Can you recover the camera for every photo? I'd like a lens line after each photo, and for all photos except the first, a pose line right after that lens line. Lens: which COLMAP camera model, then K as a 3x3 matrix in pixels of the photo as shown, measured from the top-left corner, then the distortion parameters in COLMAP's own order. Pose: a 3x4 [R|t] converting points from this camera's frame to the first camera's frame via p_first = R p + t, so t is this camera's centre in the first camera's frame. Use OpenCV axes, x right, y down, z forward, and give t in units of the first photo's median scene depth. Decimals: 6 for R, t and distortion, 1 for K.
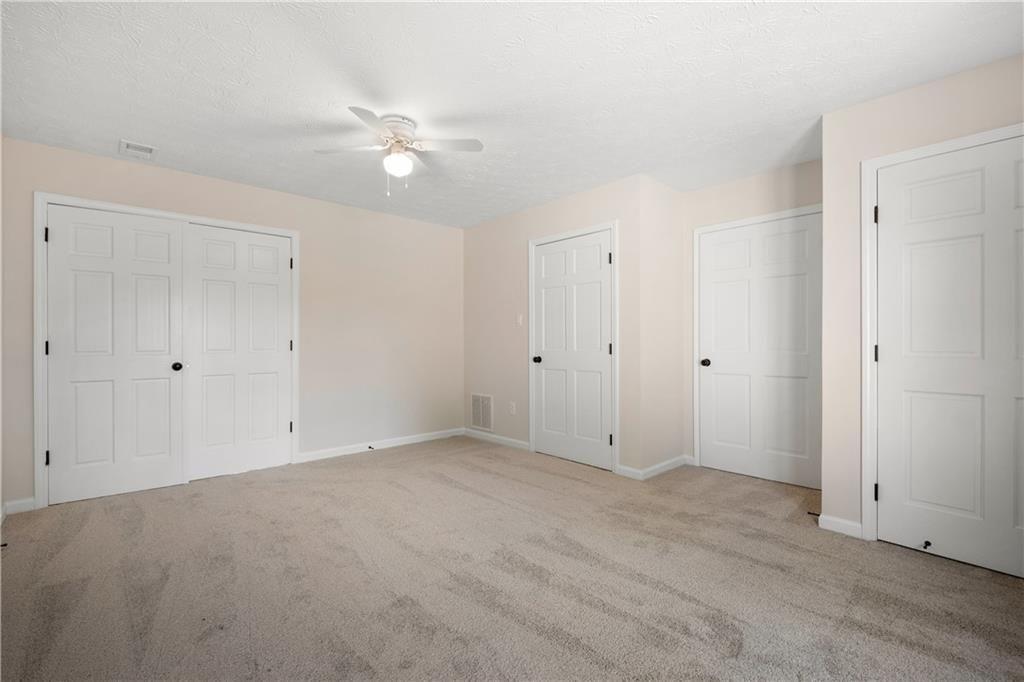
lens RADIAL K [[456.4, 0, 513.7], [0, 456.4, 346.1], [0, 0, 1]] dist [-0.000799, -0.000698]
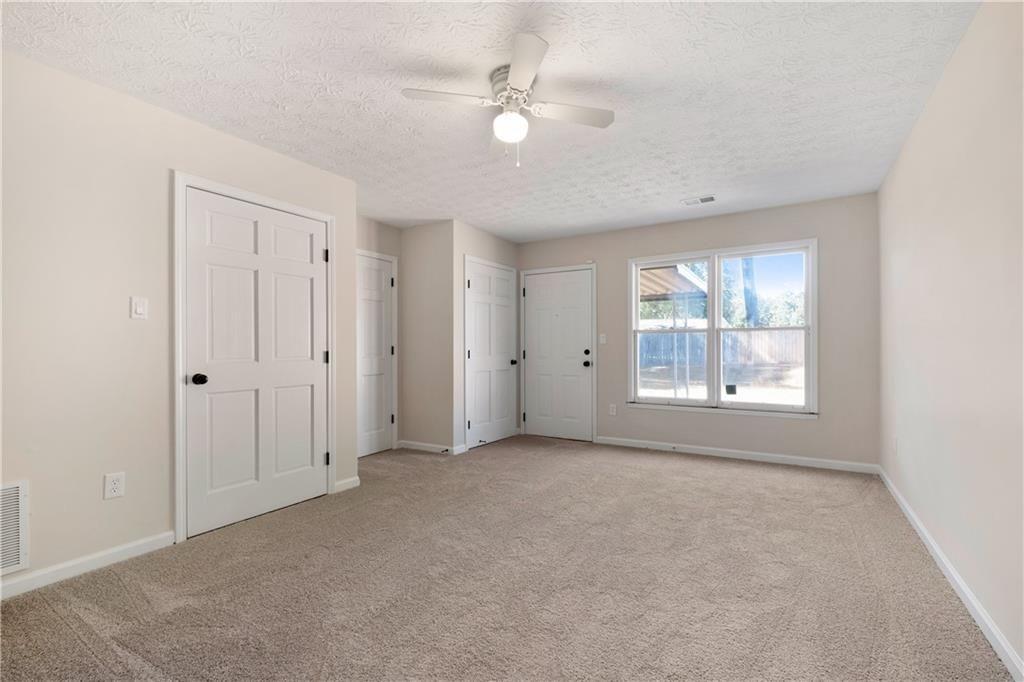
lens RADIAL K [[456.4, 0, 513.7], [0, 456.4, 346.1], [0, 0, 1]] dist [-0.000799, -0.000698]
pose [[-0.281961, 0.005099, 0.959412, -0.822149], [0.017893, 0.999840, -0.000055, -0.010280], [-0.959259, 0.017152, -0.282007, 0.983156]]
